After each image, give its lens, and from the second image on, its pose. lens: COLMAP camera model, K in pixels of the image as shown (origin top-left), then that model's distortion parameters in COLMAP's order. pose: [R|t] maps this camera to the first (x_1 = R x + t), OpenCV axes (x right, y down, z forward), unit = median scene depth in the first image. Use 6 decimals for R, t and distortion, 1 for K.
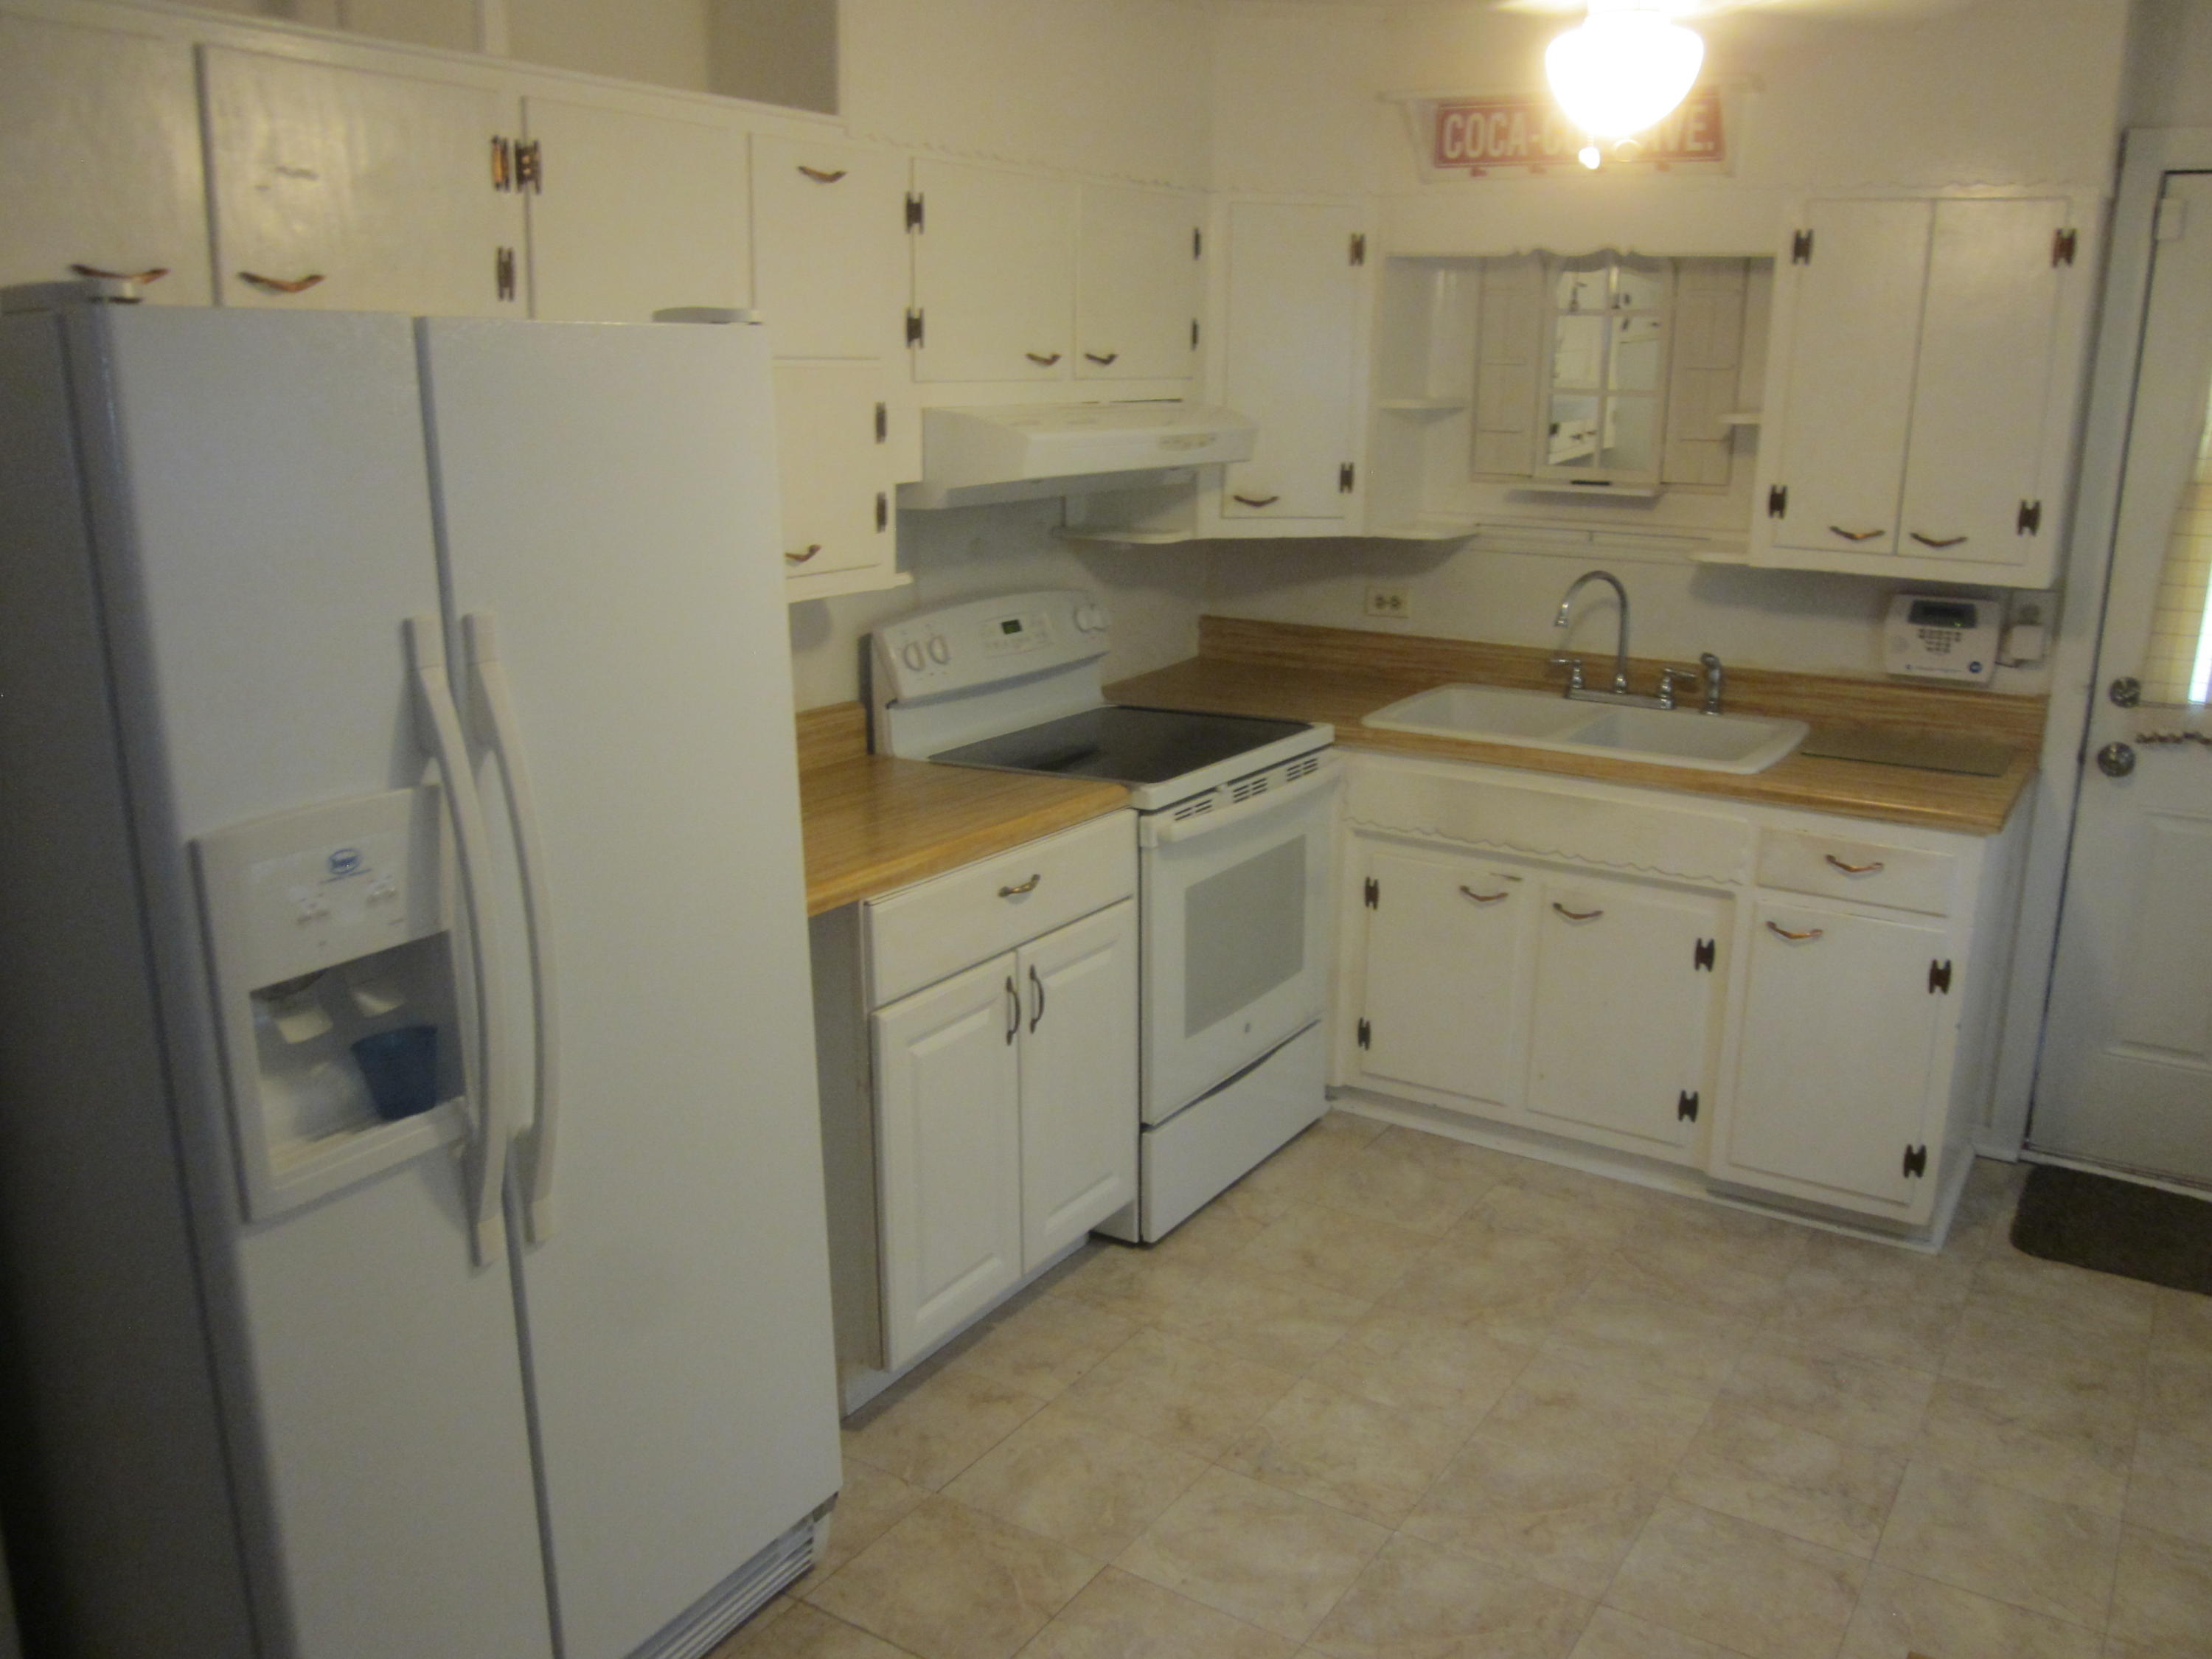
lens RADIAL K [[1870.4, 0, 1097.4], [0, 1870.4, 827.8], [0, 0, 1]] dist [-0.025920, 0.006933]
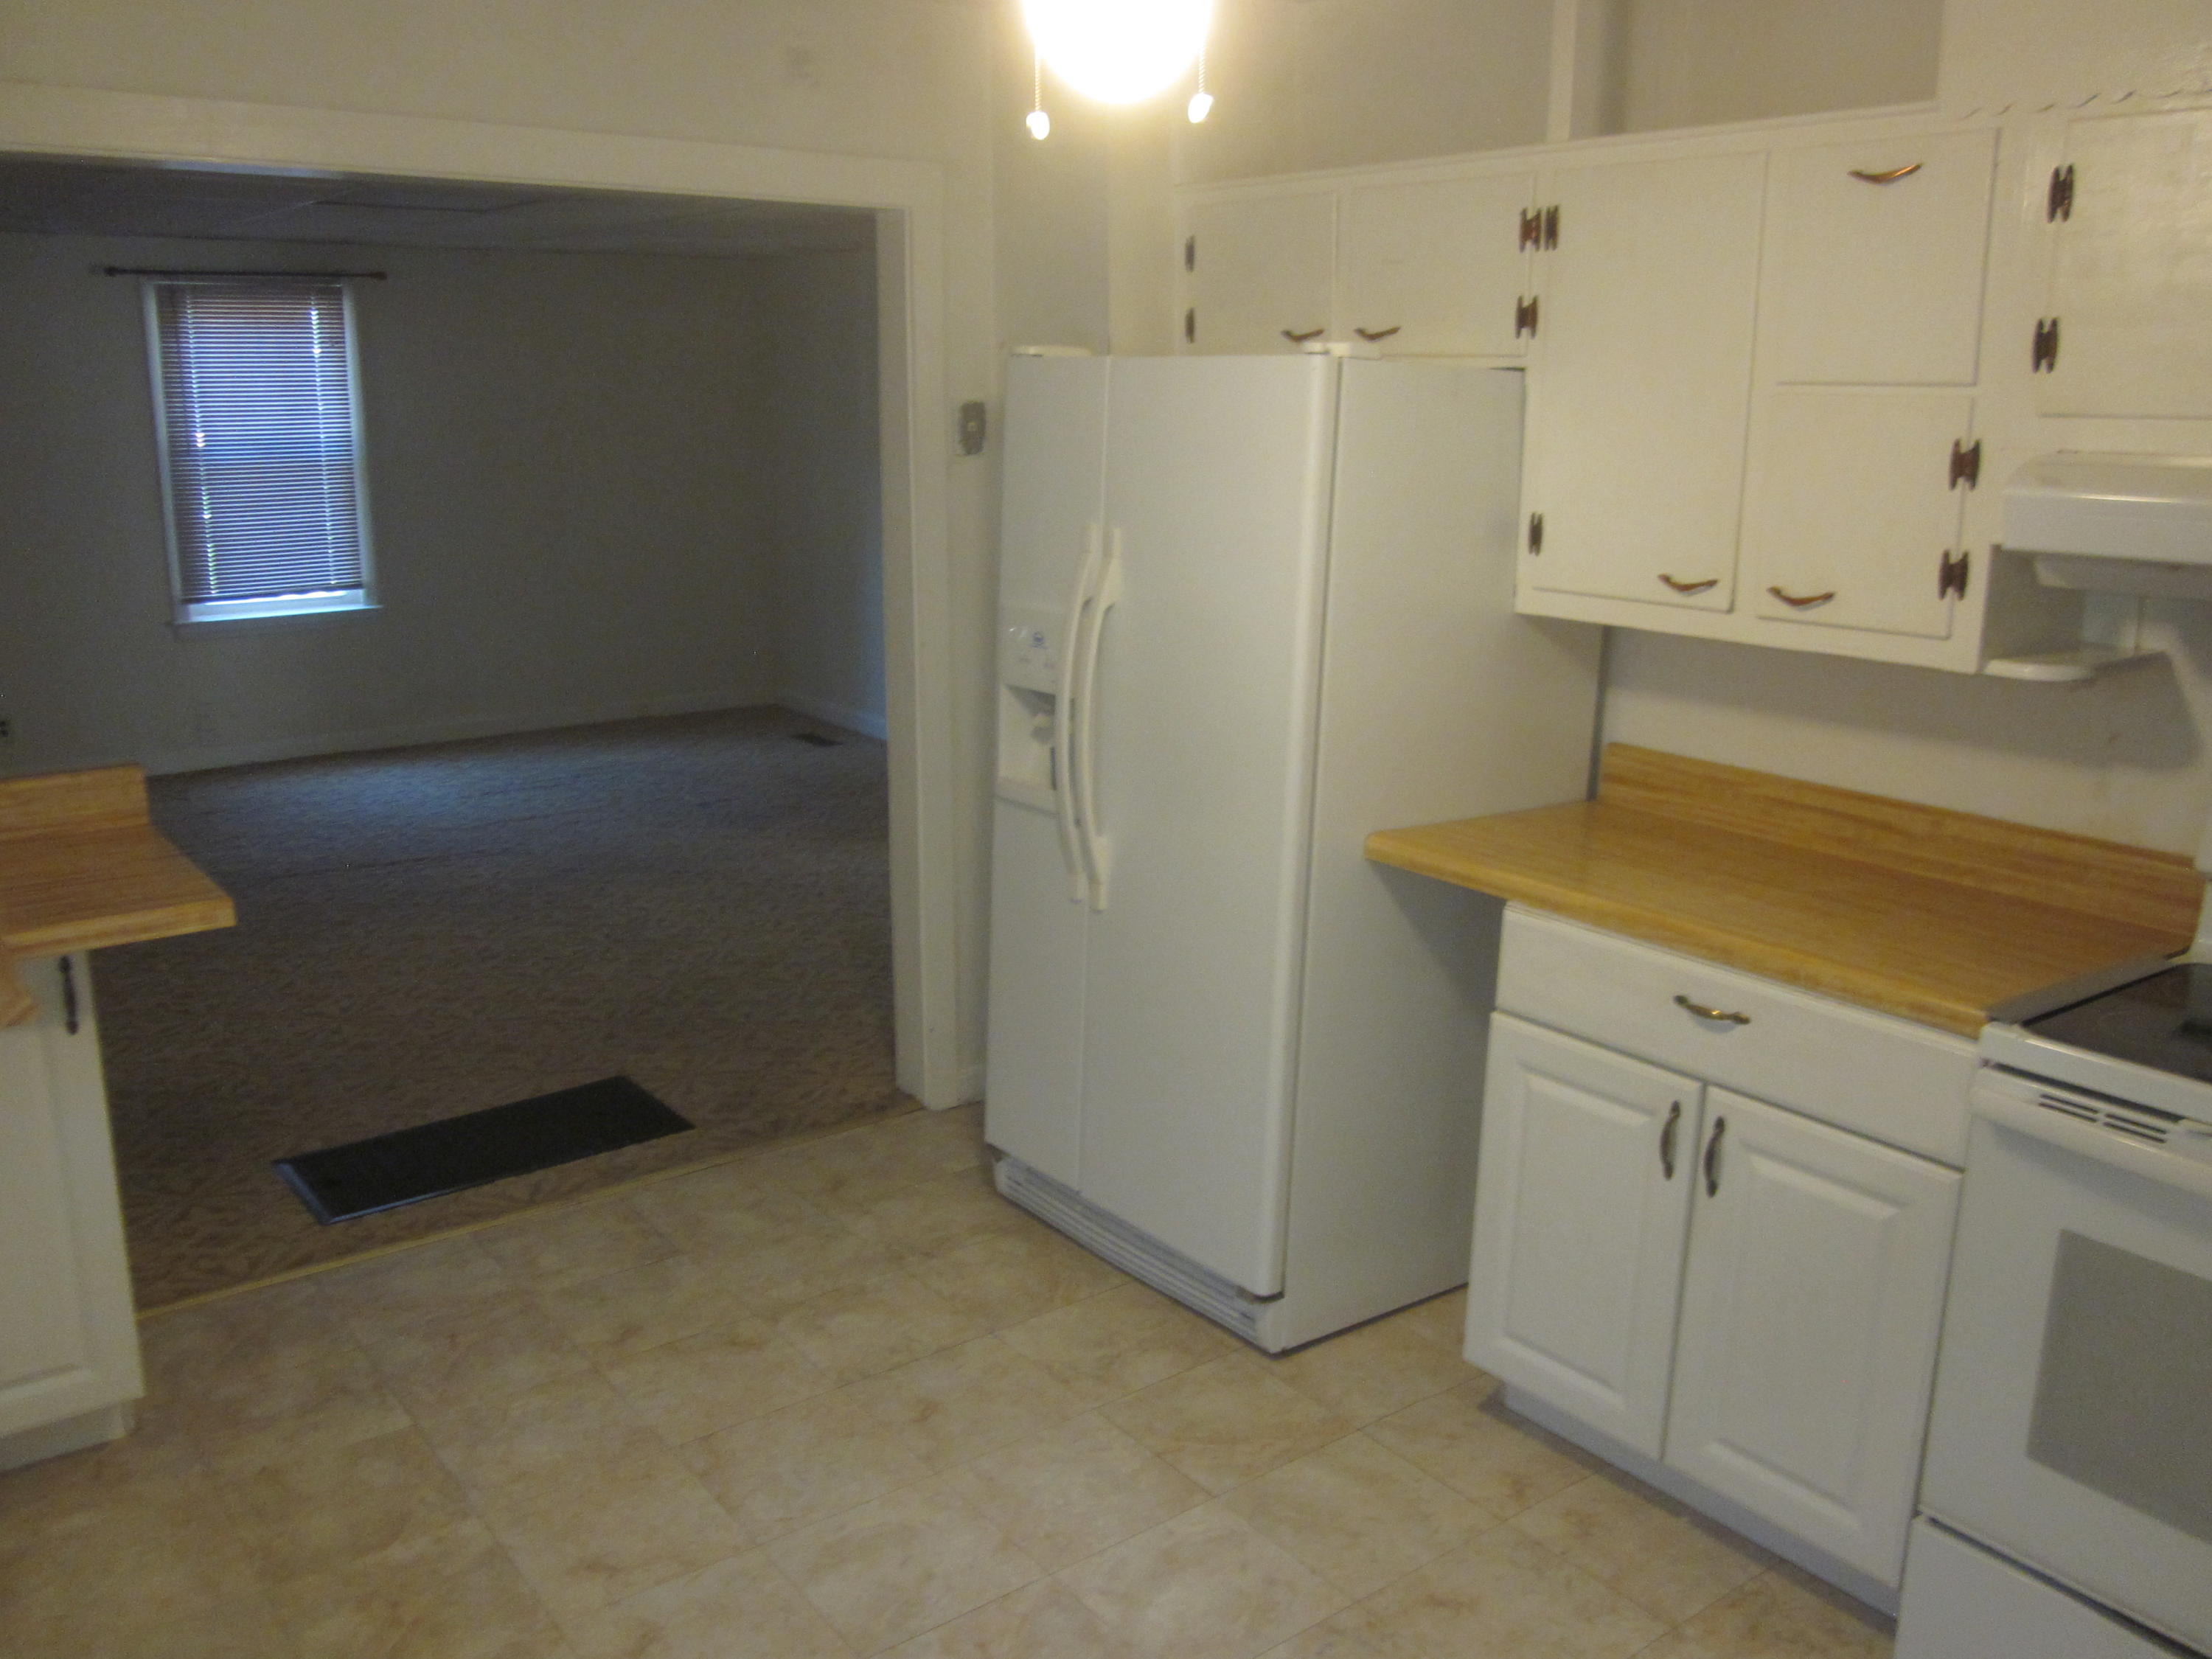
lens RADIAL K [[1870.4, 0, 1097.4], [0, 1870.4, 827.8], [0, 0, 1]] dist [-0.025920, 0.006933]
pose [[-0.360063, 0.201689, -0.910866, 0.790734], [-0.236839, 0.924604, 0.298353, -0.225192], [0.902365, 0.323154, -0.285148, 0.953459]]
